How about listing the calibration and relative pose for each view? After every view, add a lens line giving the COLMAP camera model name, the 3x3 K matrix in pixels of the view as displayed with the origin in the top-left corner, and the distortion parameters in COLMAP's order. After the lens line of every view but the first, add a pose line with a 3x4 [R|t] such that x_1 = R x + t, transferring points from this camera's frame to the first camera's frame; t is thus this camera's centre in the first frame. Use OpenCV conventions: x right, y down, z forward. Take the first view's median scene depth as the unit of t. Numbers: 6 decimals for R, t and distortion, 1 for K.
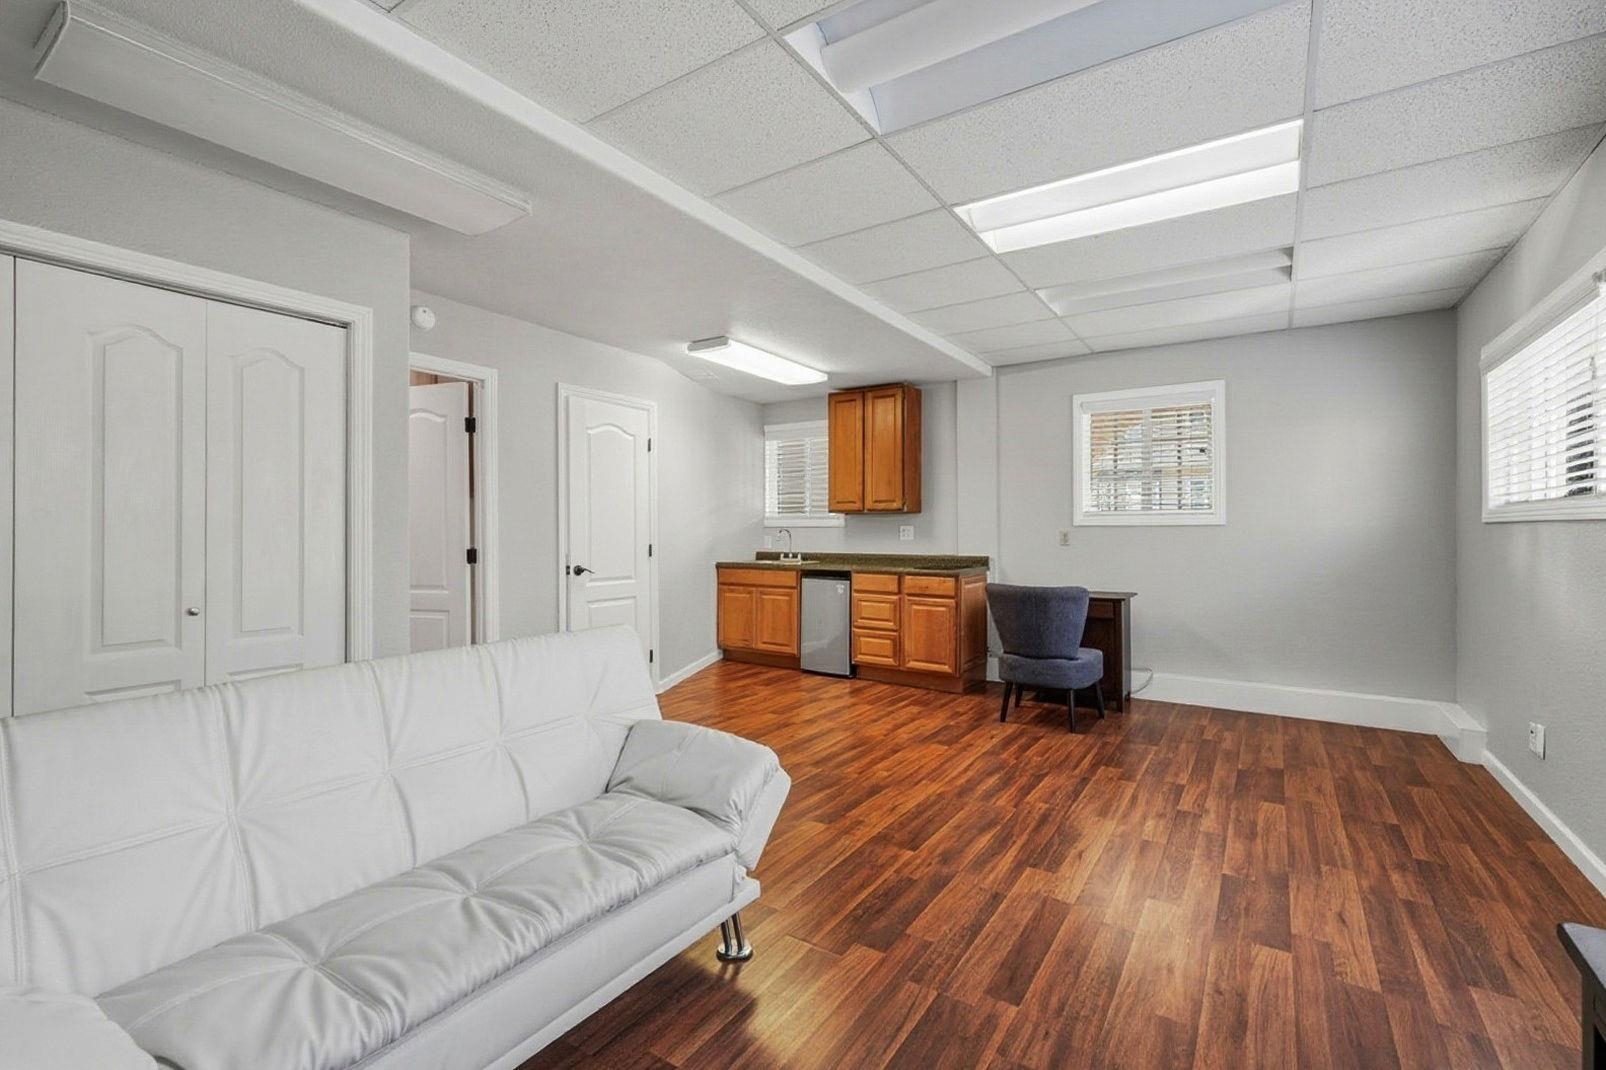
lens RADIAL K [[710.0, 0, 806.7], [0, 710.0, 530.7], [0, 0, 1]] dist [0.005245, -0.000254]
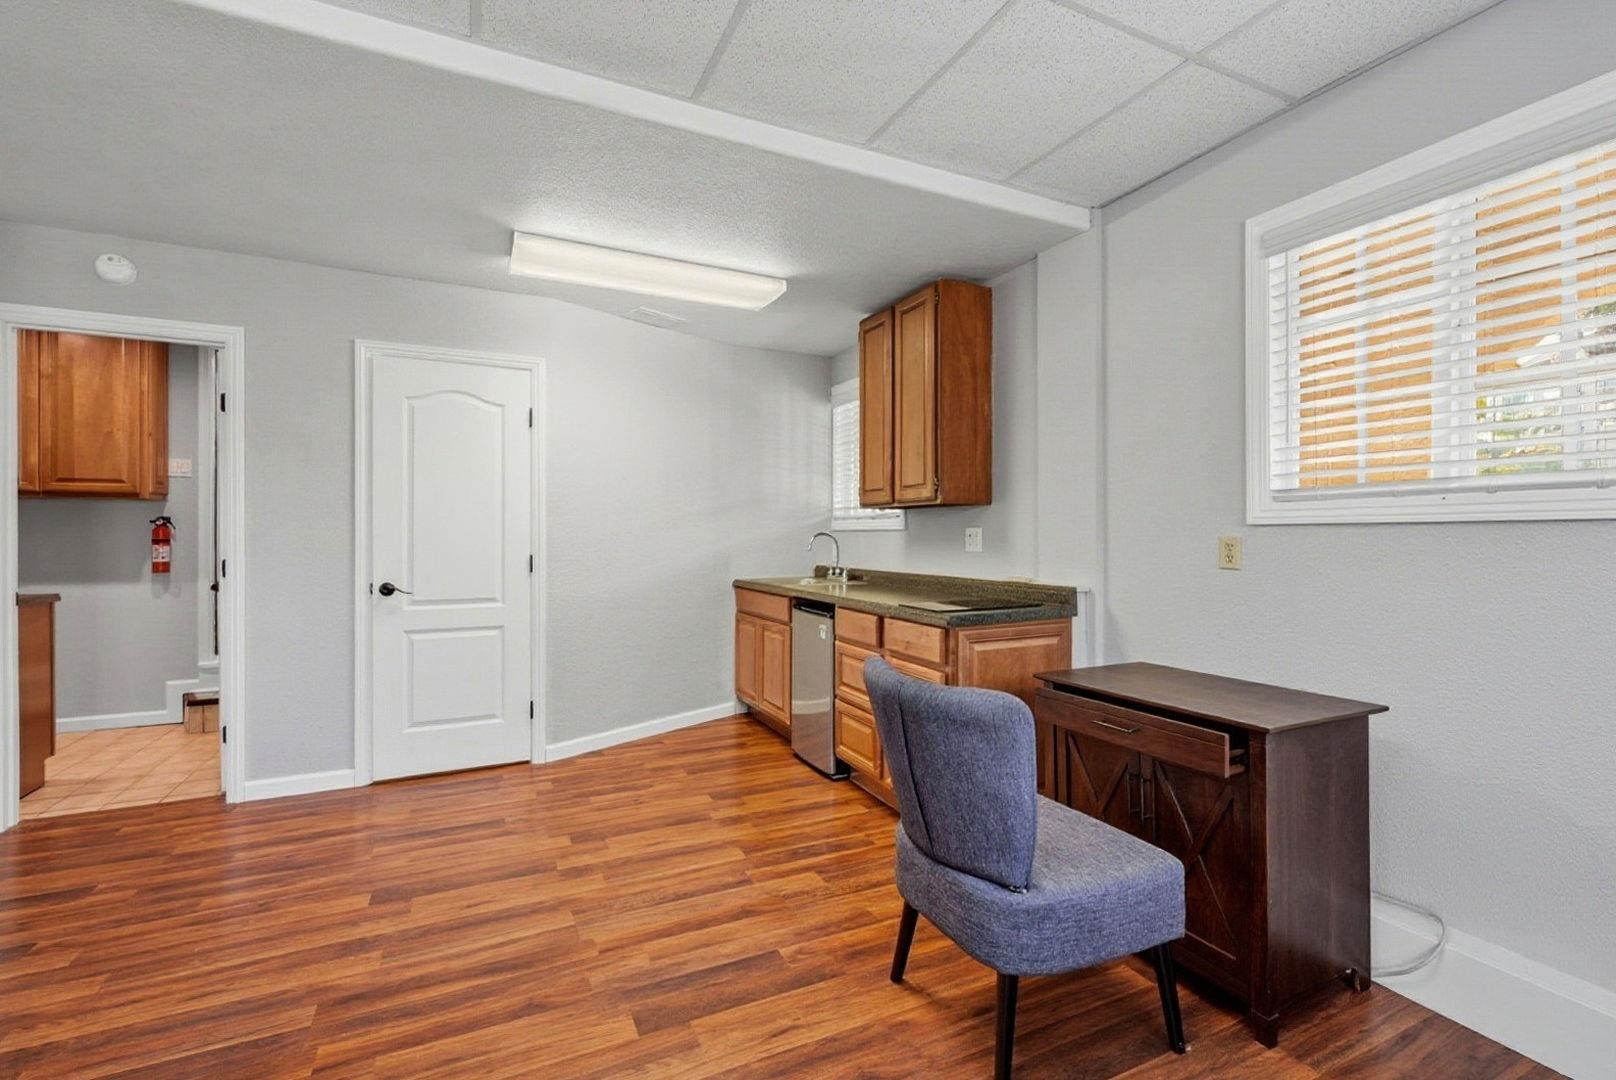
lens RADIAL K [[714.5, 0, 804.0], [0, 714.5, 536.9], [0, 0, 1]] dist [0.005245, -0.000254]
pose [[0.854405, 0.000612, -0.519607, 0.354818], [-0.000168, 1.000000, 0.000902, 0.000046], [0.519608, -0.000683, 0.854405, 0.470742]]
